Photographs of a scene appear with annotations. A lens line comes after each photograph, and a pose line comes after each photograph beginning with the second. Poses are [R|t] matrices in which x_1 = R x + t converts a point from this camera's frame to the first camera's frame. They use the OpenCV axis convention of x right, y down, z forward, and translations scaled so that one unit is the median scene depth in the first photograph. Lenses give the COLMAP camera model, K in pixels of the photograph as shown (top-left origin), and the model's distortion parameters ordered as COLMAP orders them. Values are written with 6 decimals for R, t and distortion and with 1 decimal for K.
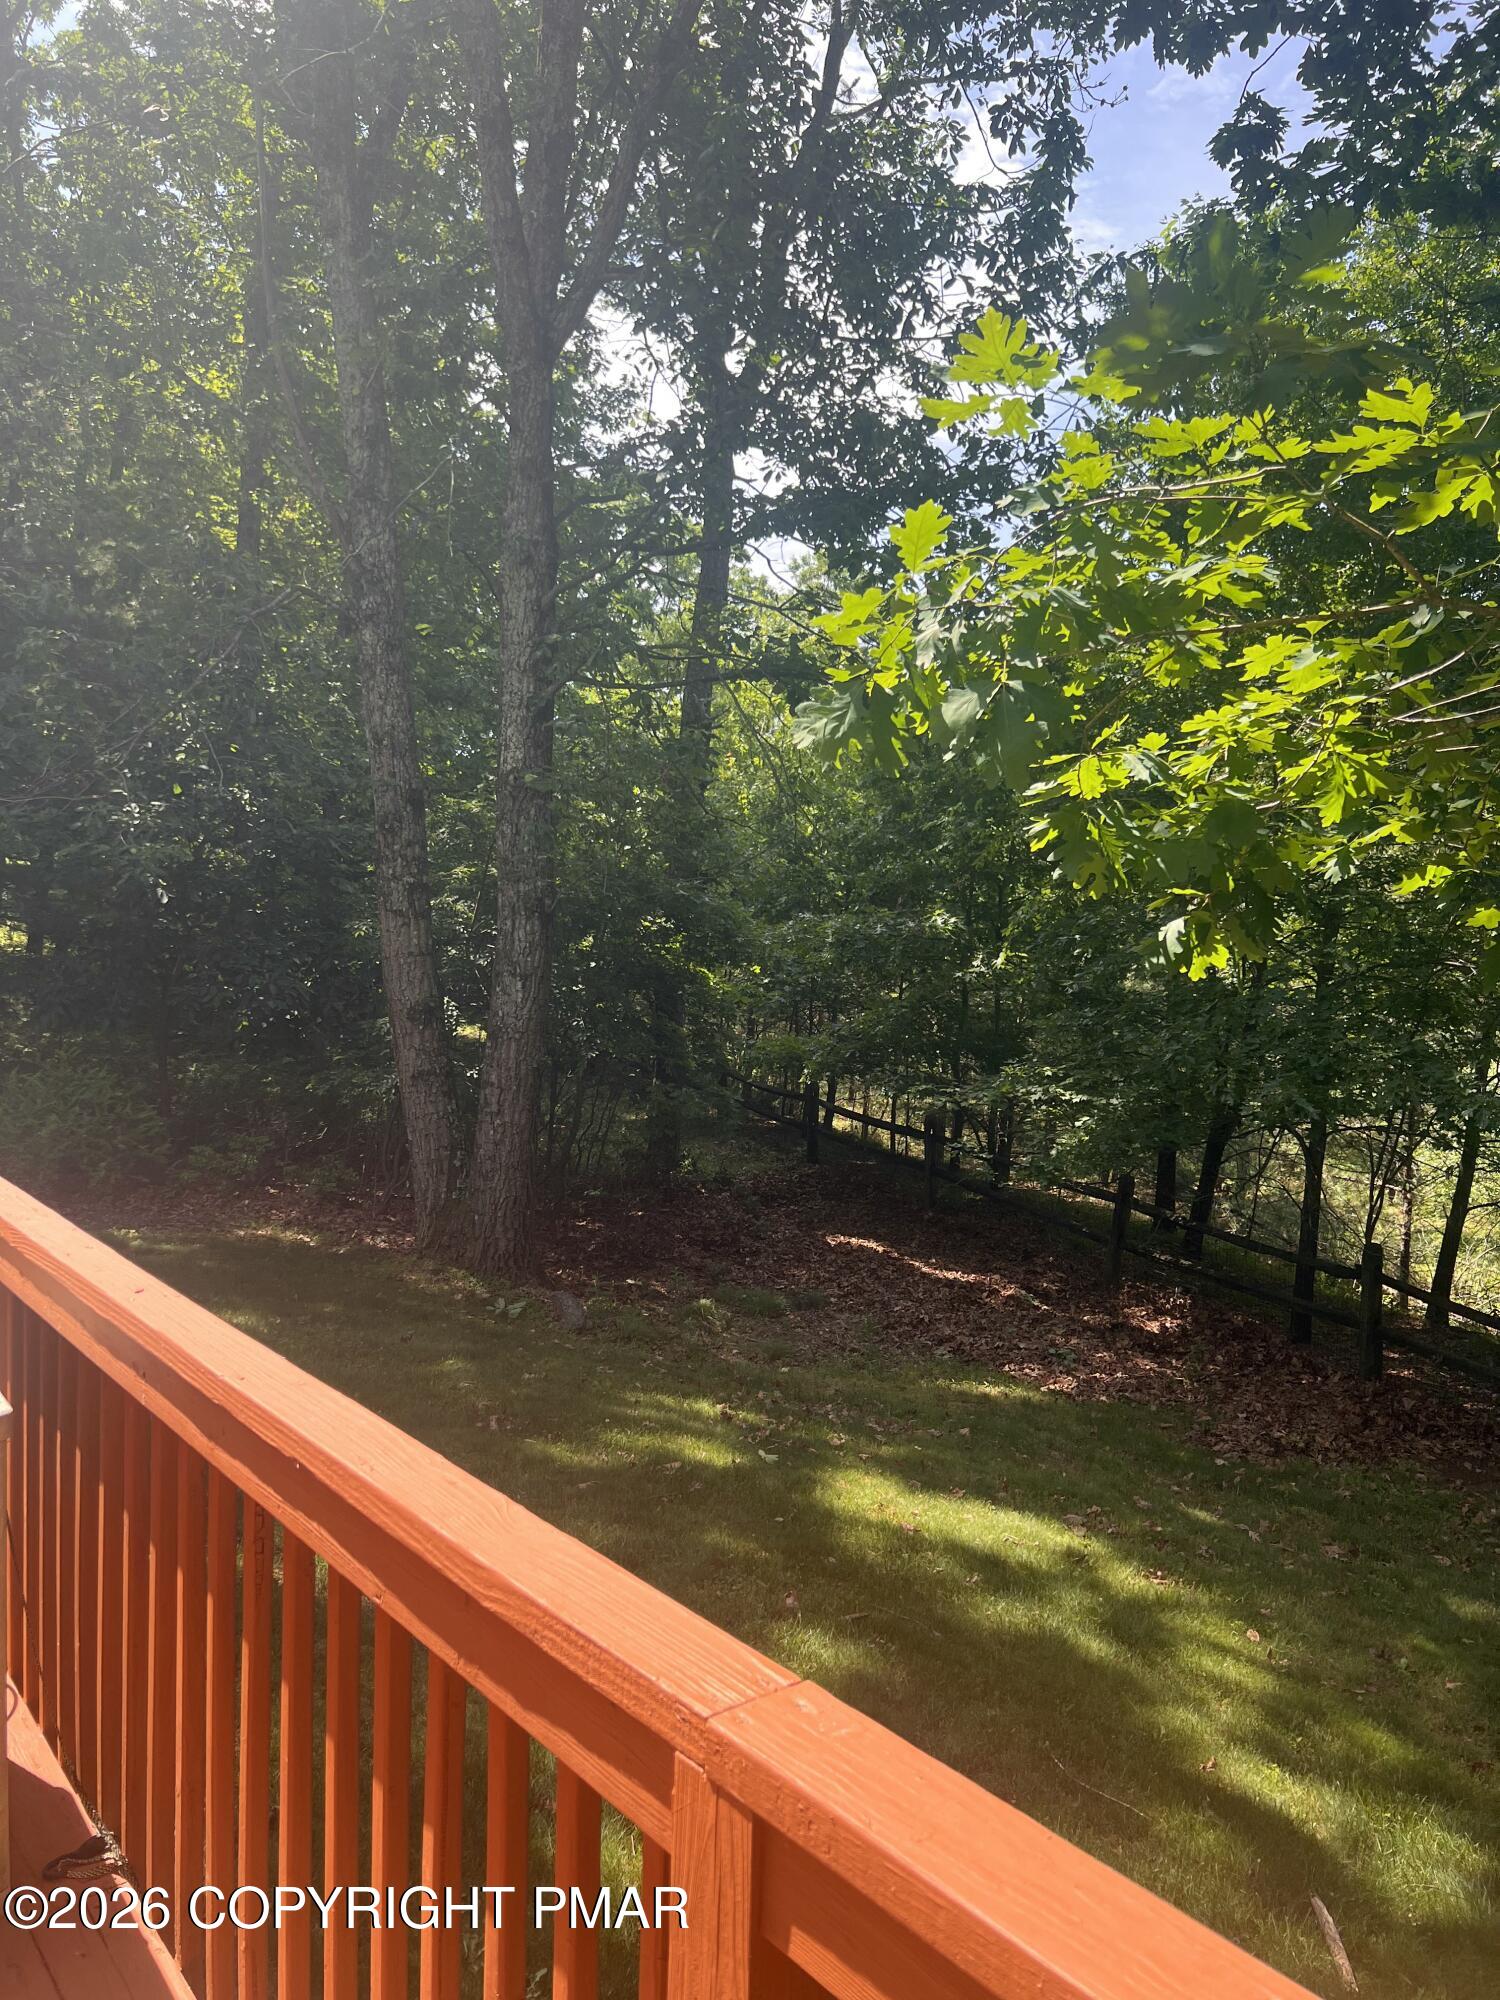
lens RADIAL K [[1525.8, 0, 750.0], [0, 1525.8, 1000.0], [0, 0, 1]] dist [0.102940, -0.228535]
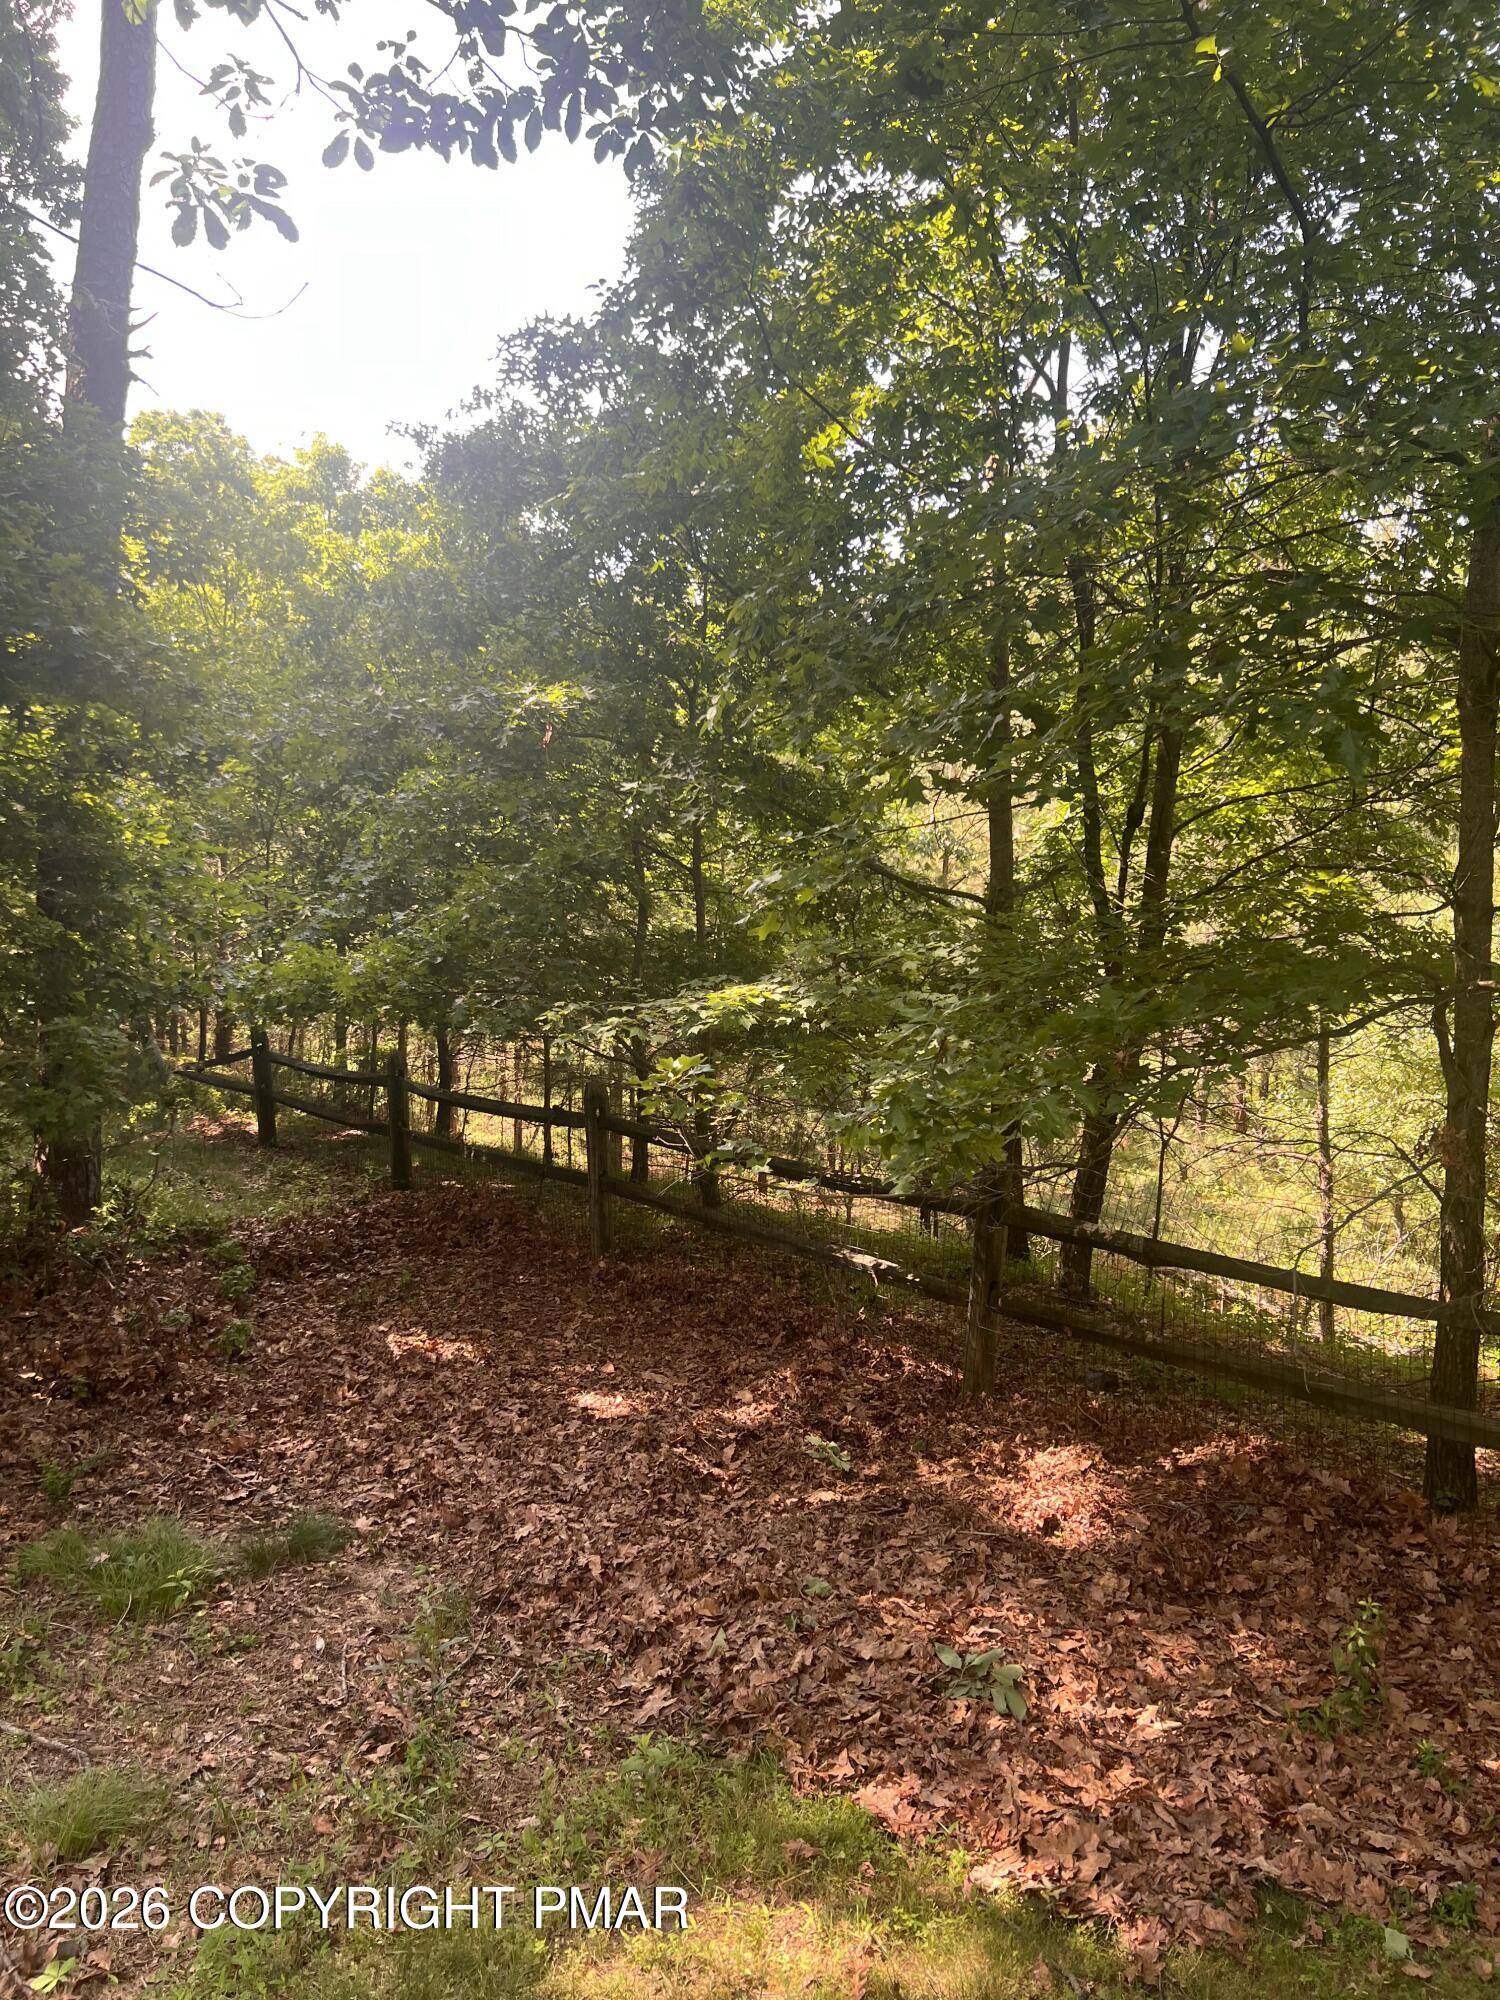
lens RADIAL K [[1525.8, 0, 750.0], [0, 1525.8, 1000.0], [0, 0, 1]] dist [0.102940, -0.228535]
pose [[0.975621, -0.050178, 0.213649, 0.090221], [0.053613, 0.998509, -0.010308, 0.084675], [-0.212813, 0.021511, 0.976856, 0.713474]]
